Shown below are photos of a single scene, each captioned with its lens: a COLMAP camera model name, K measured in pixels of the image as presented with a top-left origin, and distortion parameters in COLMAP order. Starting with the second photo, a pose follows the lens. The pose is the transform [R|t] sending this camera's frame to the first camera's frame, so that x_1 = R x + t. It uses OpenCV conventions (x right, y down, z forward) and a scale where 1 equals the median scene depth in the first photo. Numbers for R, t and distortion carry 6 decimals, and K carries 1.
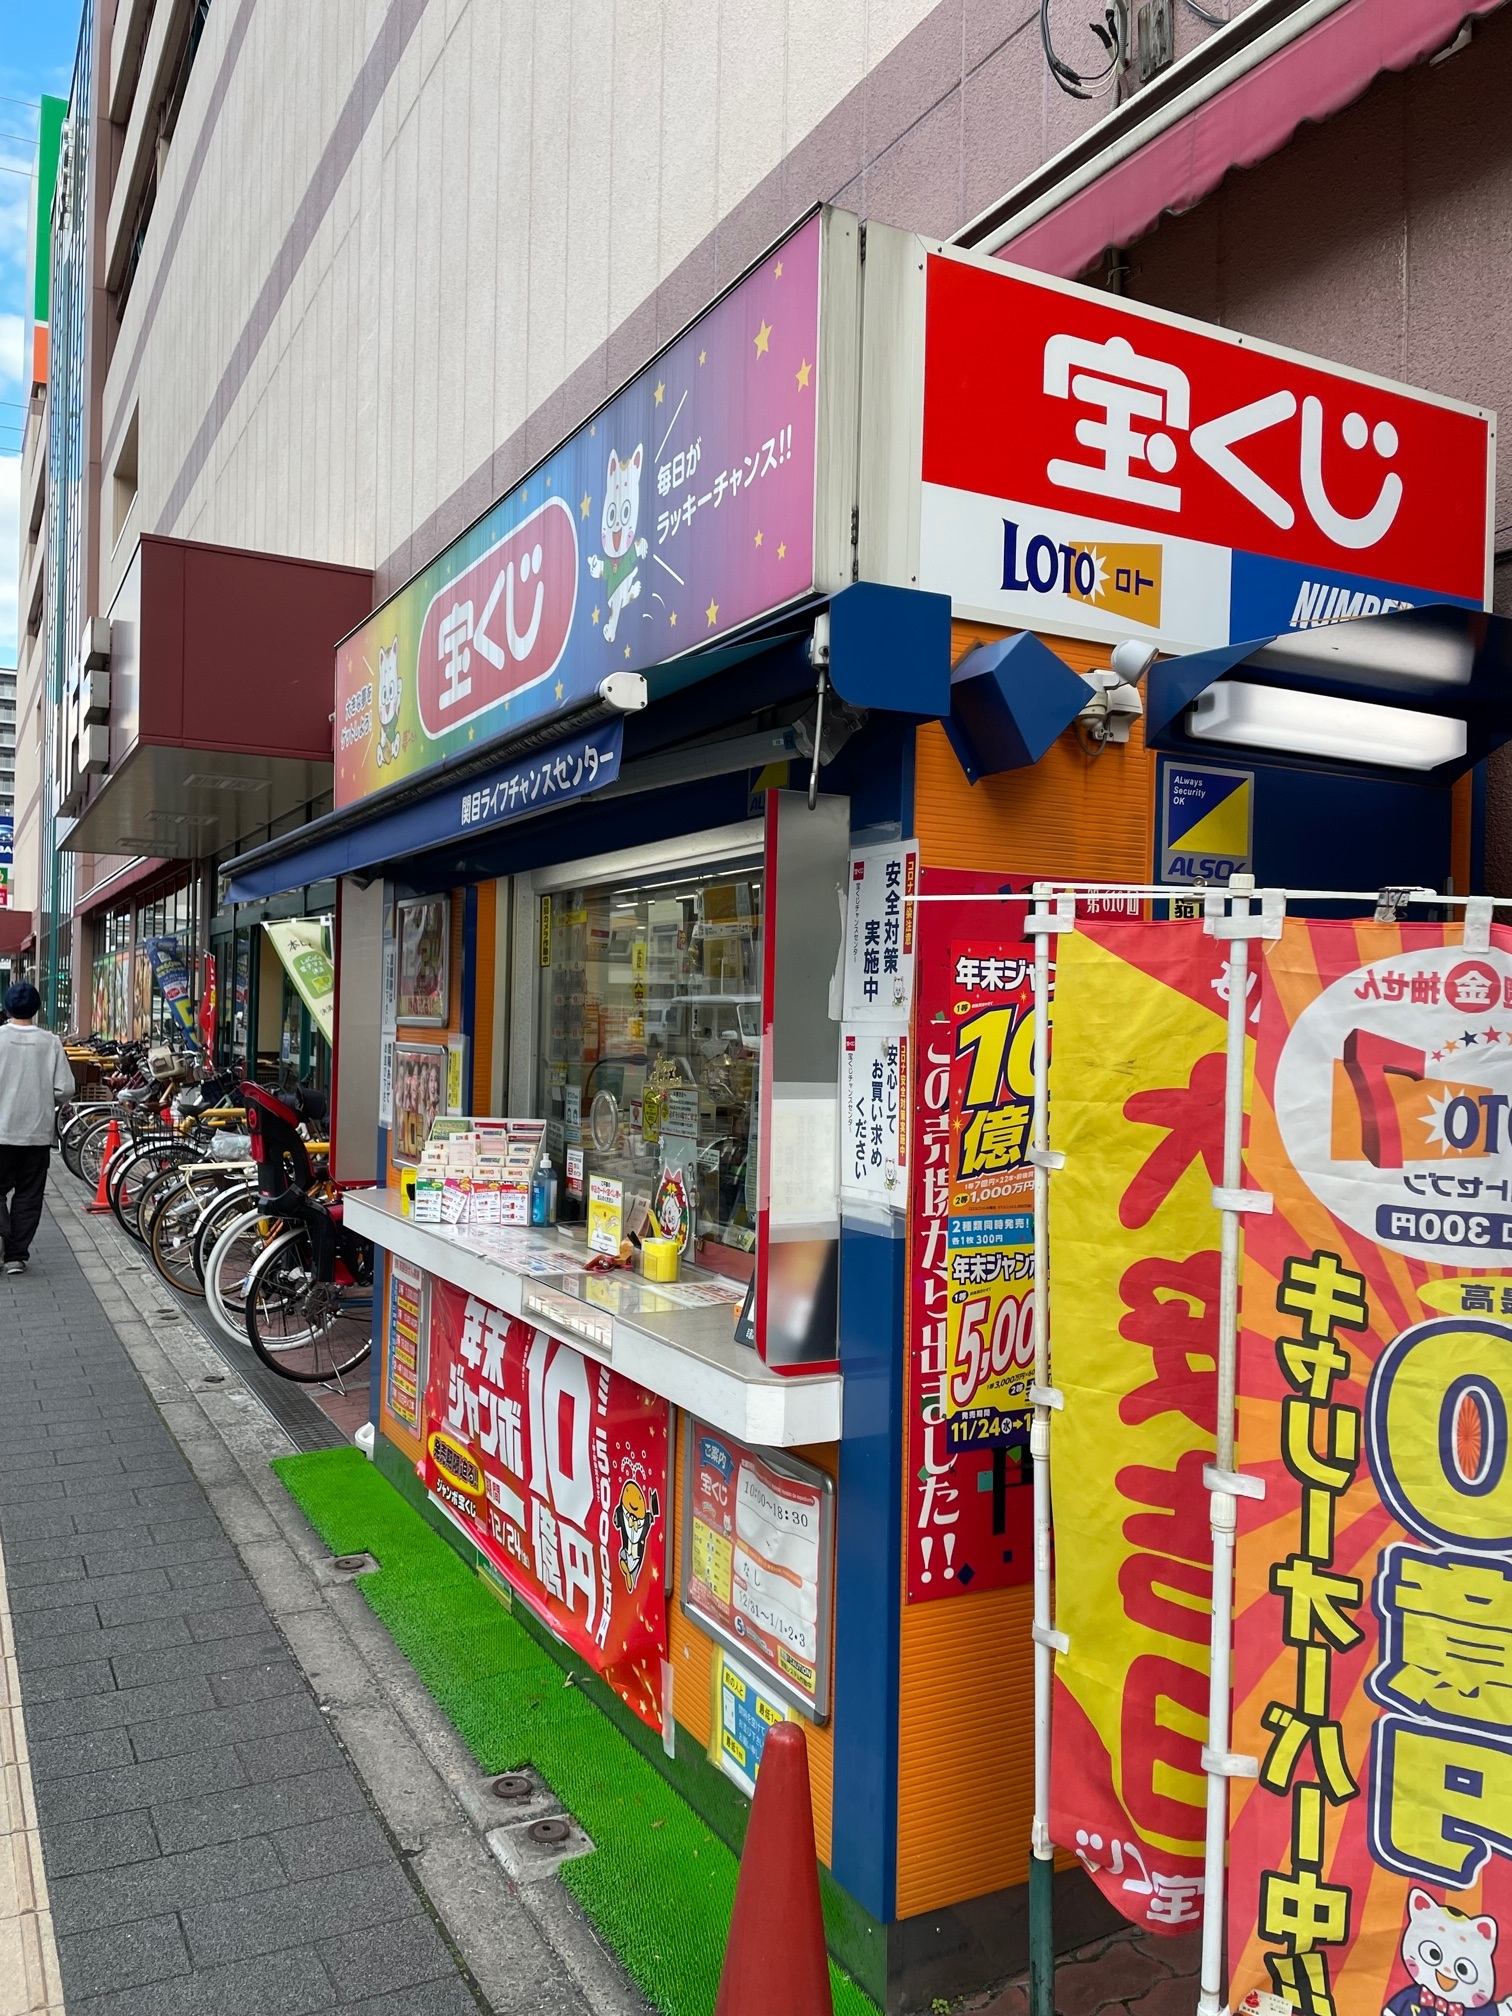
lens RADIAL K [[1500.2, 0, 756.0], [0, 1500.2, 1008.0], [0, 0, 1]] dist [0.099363, -0.115833]
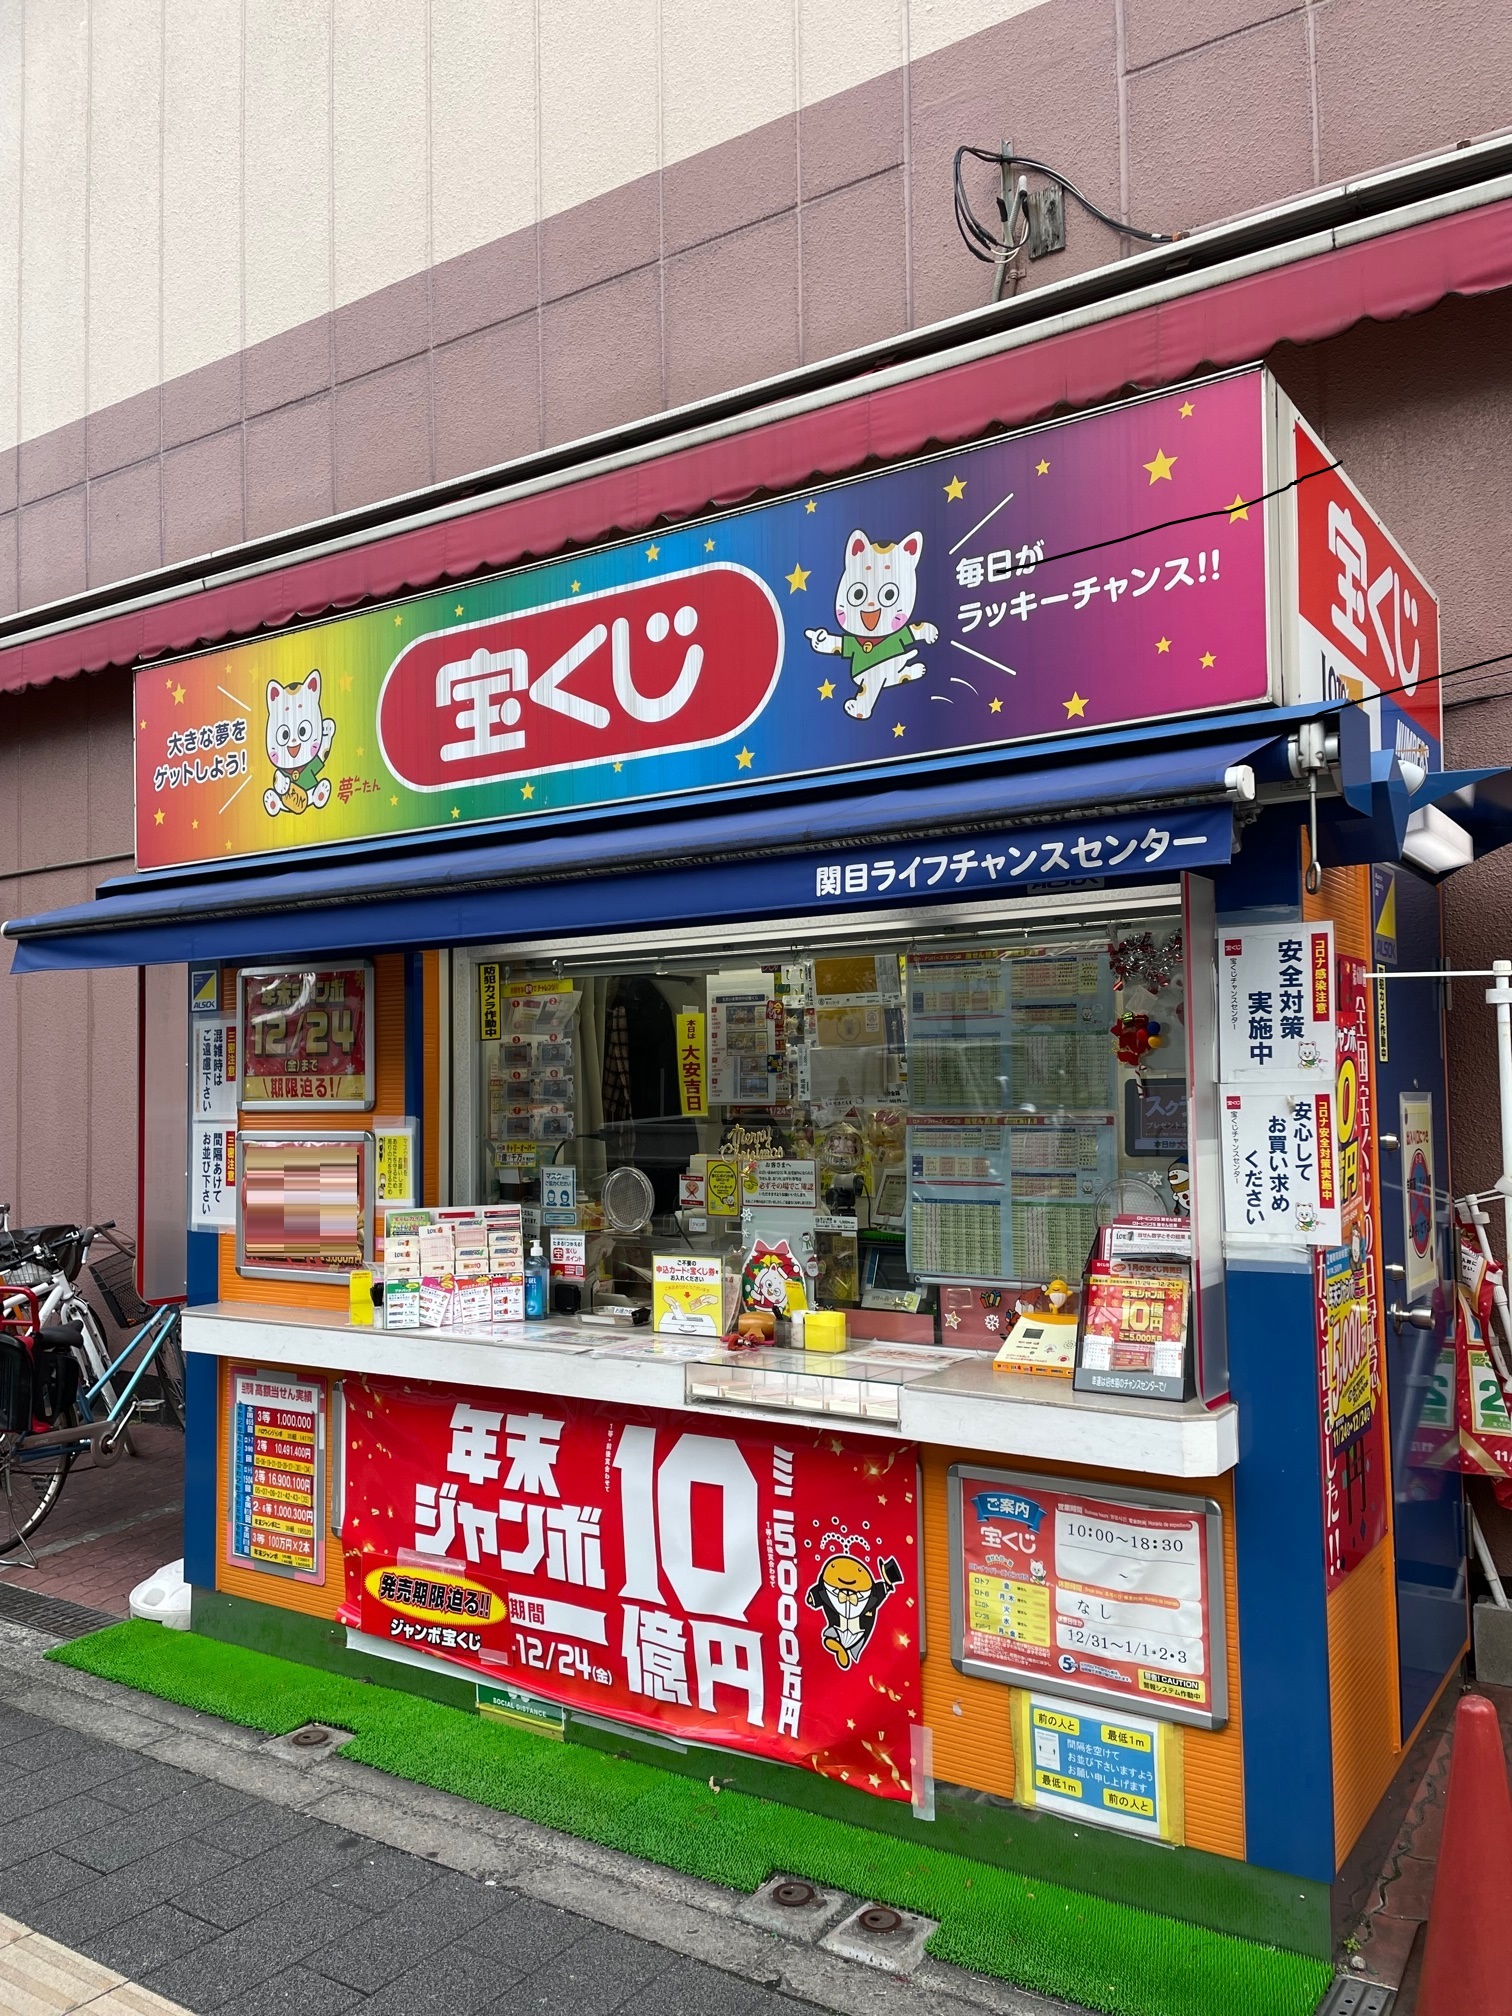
lens RADIAL K [[1502.6, 0, 774.9], [0, 1502.6, 1026.9], [0, 0, 1]] dist [0.096465, -0.111691]
pose [[0.879581, -0.013349, 0.475562, -0.546054], [0.028156, 0.999315, -0.024025, -0.010639], [-0.474916, 0.034522, 0.879354, 0.123556]]
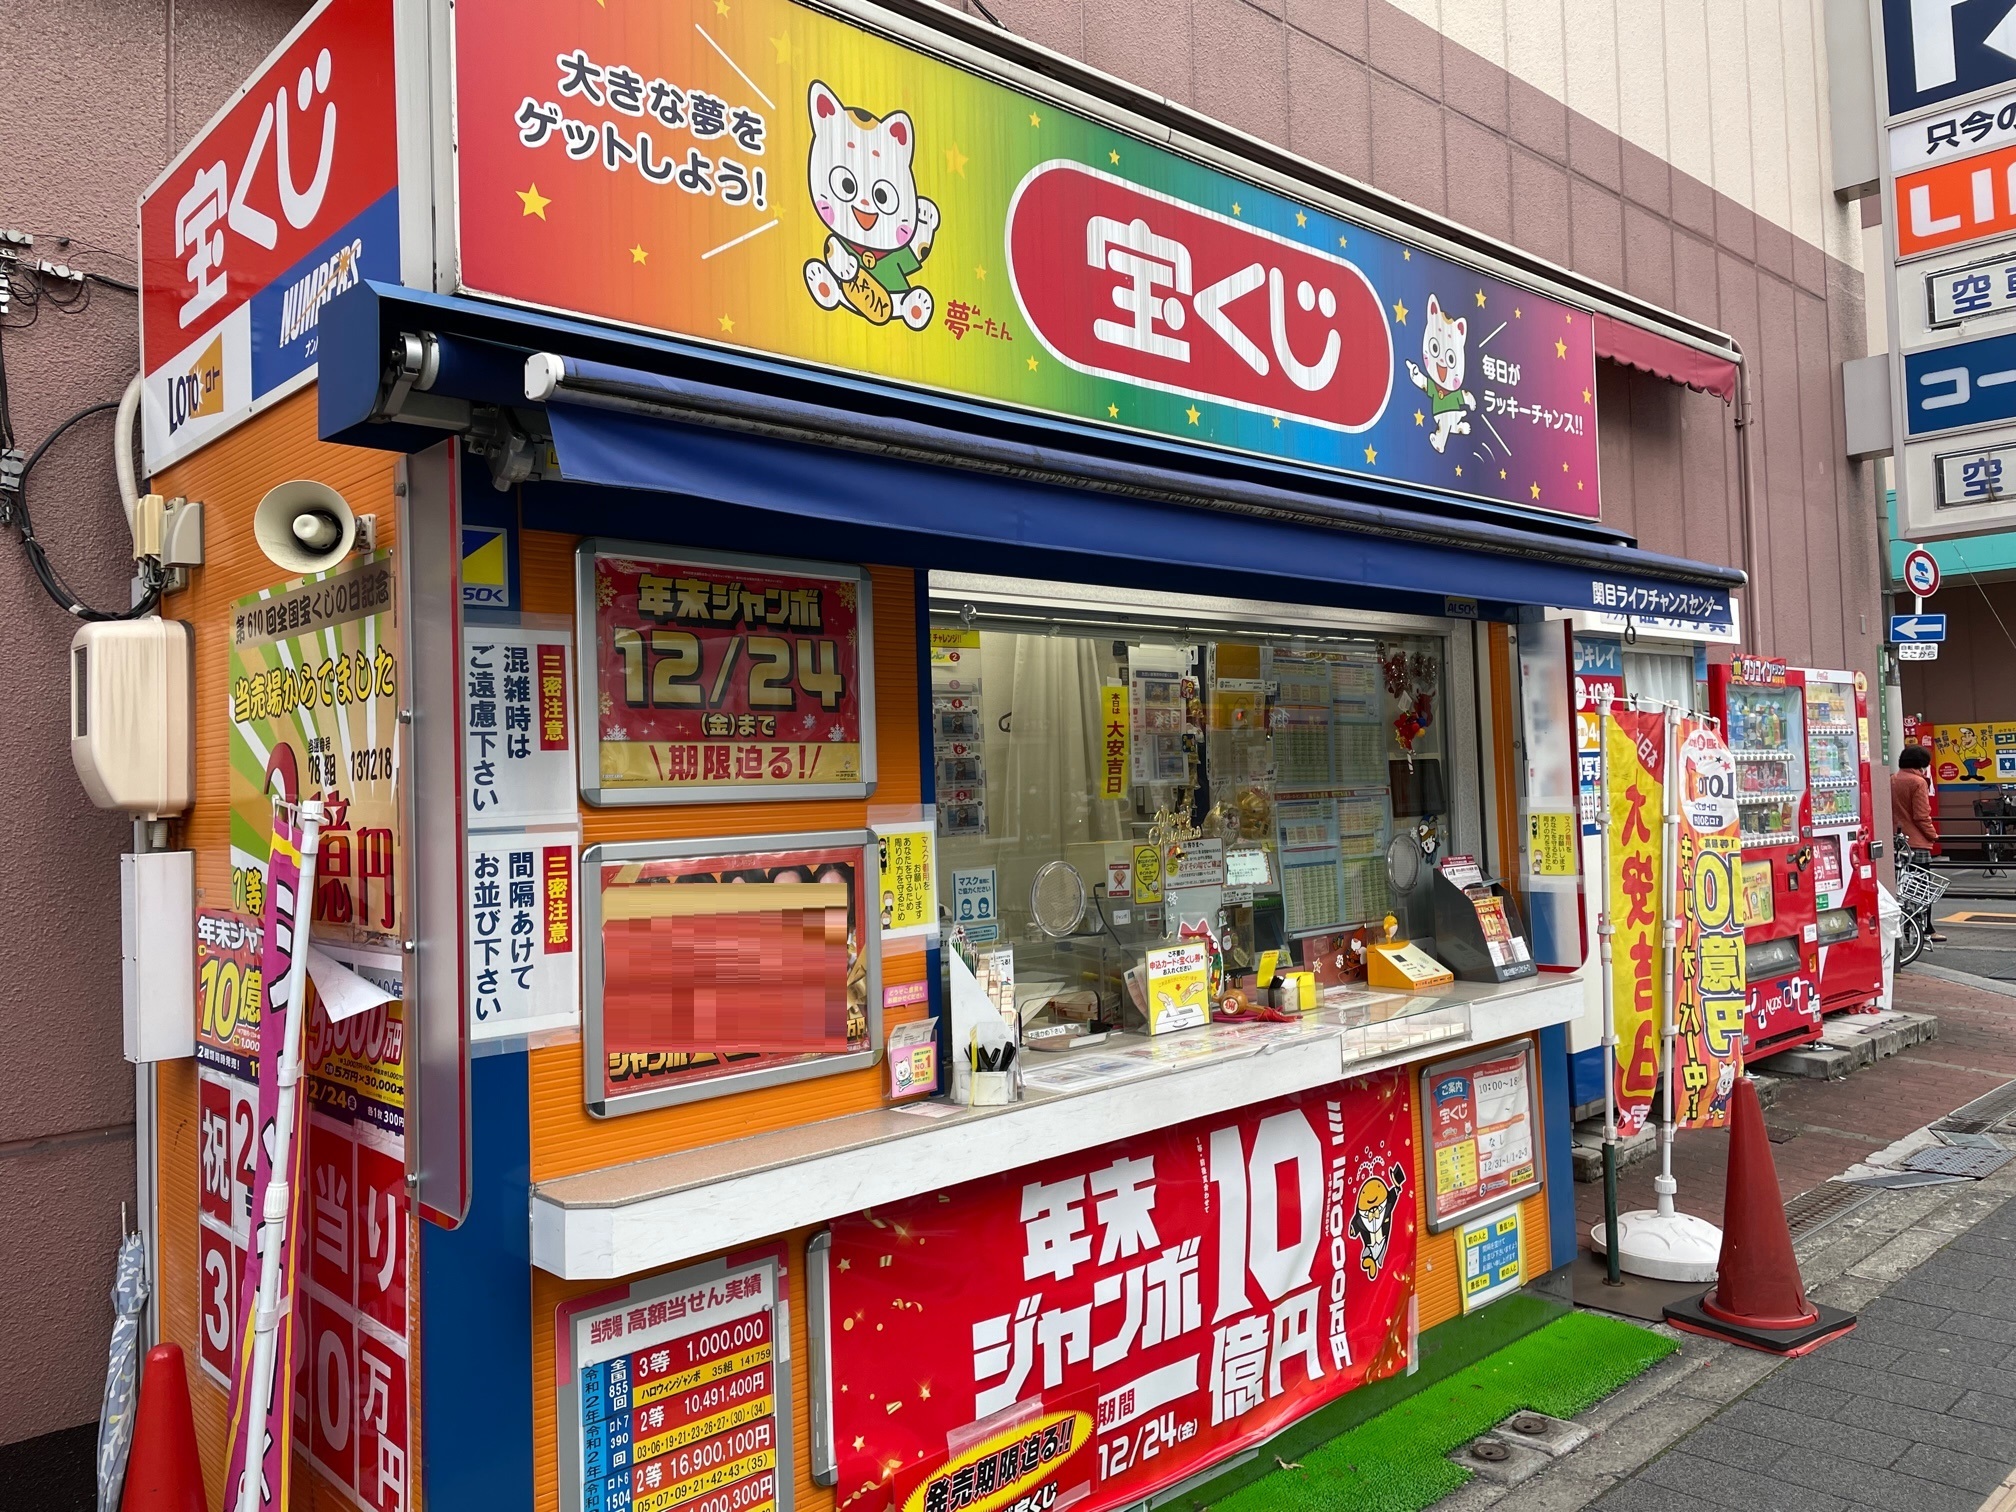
lens RADIAL K [[1502.6, 0, 1012.7], [0, 1502.6, 736.6], [0, 0, 1]] dist [0.096465, -0.111691]
pose [[-0.251509, 0.020284, 0.967642, -1.023190], [0.018584, 0.999697, -0.016126, -0.000232], [-0.967677, 0.013927, -0.251810, 1.417461]]
